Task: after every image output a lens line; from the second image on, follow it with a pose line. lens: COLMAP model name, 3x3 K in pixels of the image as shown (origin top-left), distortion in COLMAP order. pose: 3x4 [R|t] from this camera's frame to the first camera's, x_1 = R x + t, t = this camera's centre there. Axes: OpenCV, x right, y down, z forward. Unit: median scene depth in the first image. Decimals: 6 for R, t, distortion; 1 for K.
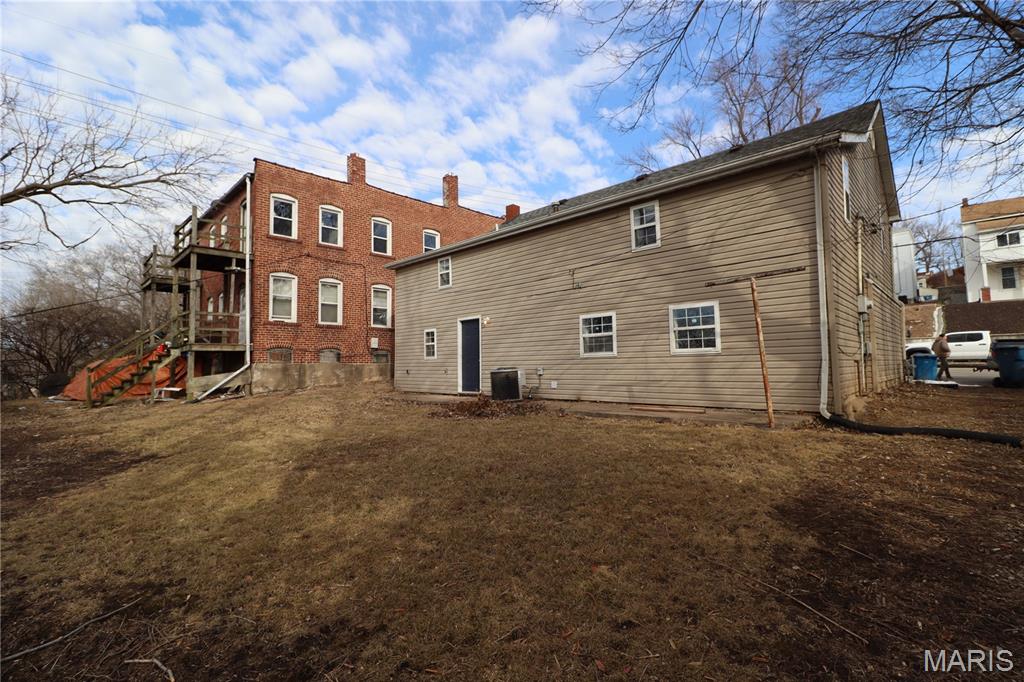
lens RADIAL K [[464.0, 0, 512.0], [0, 464.0, 341.0], [0, 0, 1]] dist [-0.001546, -0.000149]
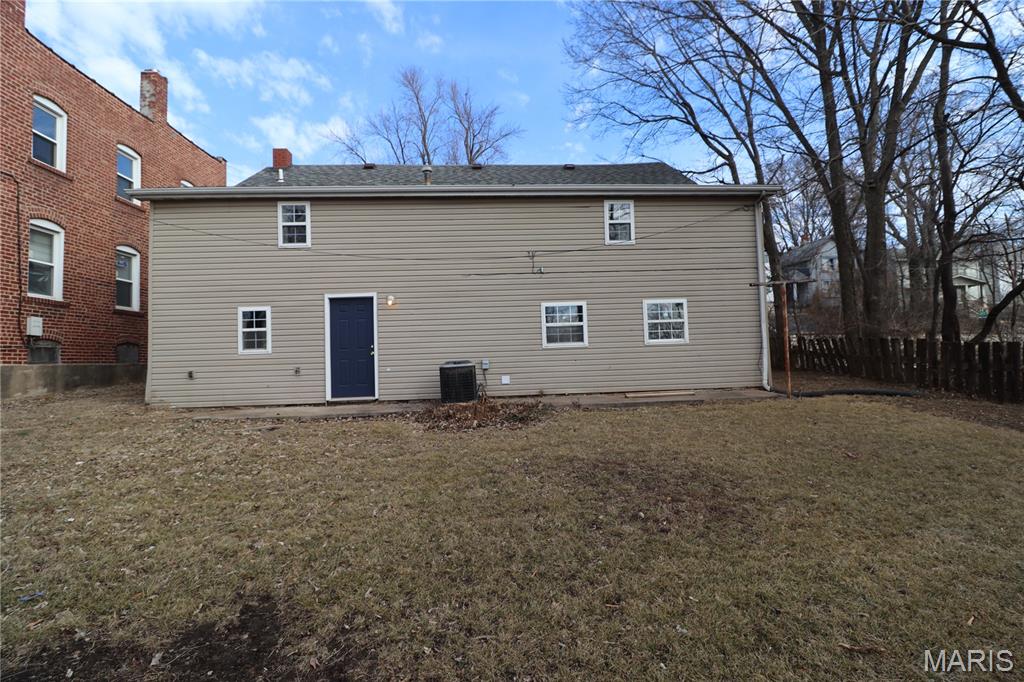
lens RADIAL K [[501.6, 0, 512.0], [0, 501.6, 341.0], [0, 0, 1]] dist [-0.017954, -0.000199]
pose [[0.677701, 0.024936, 0.734915, -0.463606], [-0.016583, 0.999689, -0.018627, 0.030066], [-0.735151, 0.000436, 0.677904, 0.275462]]
